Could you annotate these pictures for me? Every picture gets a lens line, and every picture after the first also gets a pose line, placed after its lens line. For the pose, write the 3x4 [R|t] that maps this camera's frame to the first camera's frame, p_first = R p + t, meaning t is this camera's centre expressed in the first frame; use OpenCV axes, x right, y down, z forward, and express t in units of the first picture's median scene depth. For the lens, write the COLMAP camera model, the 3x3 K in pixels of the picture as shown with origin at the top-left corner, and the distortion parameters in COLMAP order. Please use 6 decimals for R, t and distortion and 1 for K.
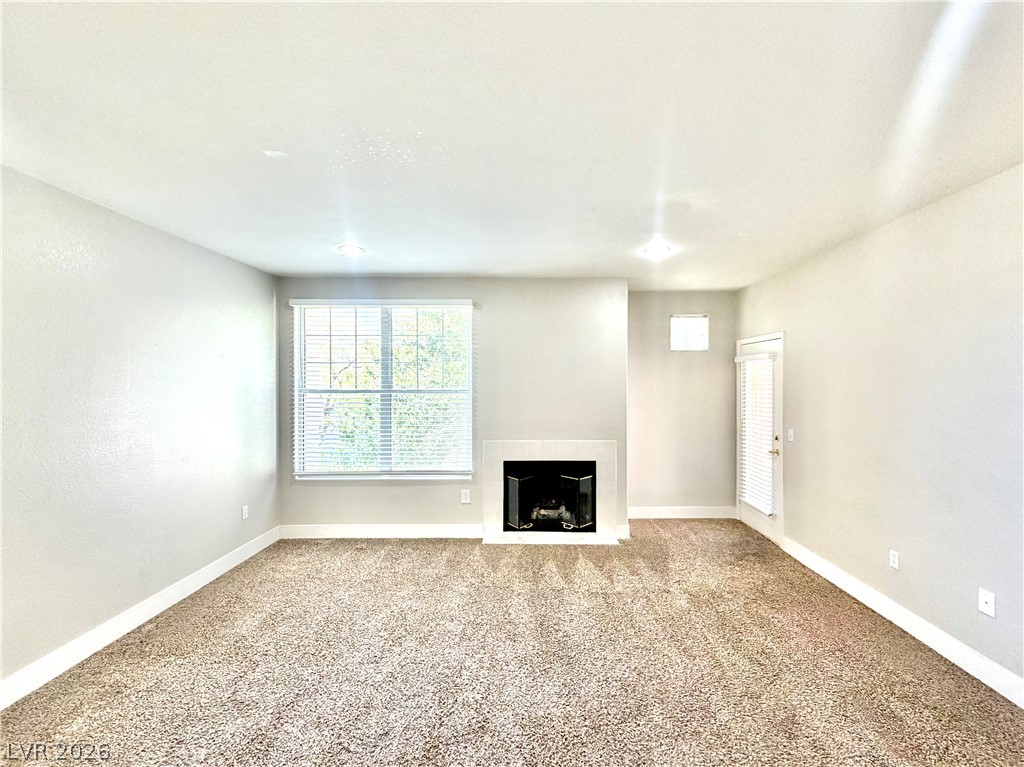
lens RADIAL K [[430.7, 0, 531.2], [0, 430.7, 384.6], [0, 0, 1]] dist [-0.001082, -0.000018]
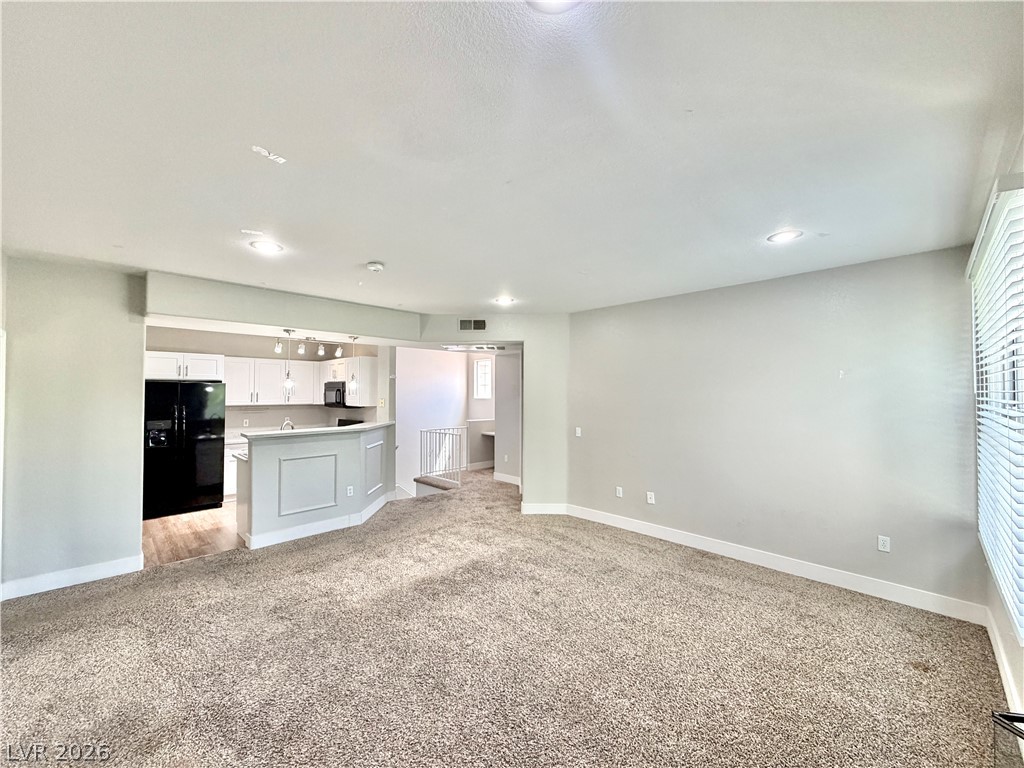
lens RADIAL K [[407.8, 0, 507.6], [0, 407.8, 383.6], [0, 0, 1]] dist [-0.000934, 0.000133]
pose [[-0.713390, -0.018315, -0.700528, 0.418996], [-0.006168, 0.999784, -0.019858, -0.008592], [0.700741, -0.009845, -0.713348, 0.946495]]
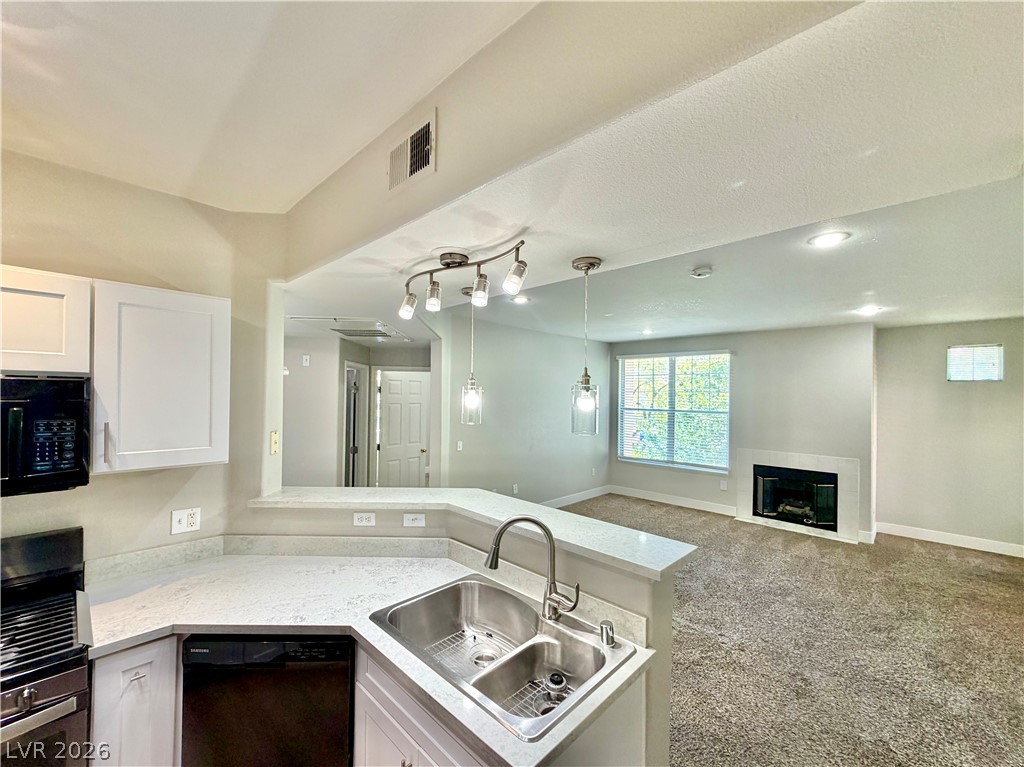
lens RADIAL K [[423.3, 0, 510.1], [0, 423.3, 390.1], [0, 0, 1]] dist [-0.000471, 0.000421]
pose [[0.717901, 0.003419, -0.696137, 0.322306], [-0.016989, 0.999776, -0.012611, -0.030436], [0.695938, 0.020880, 0.717798, -0.526719]]
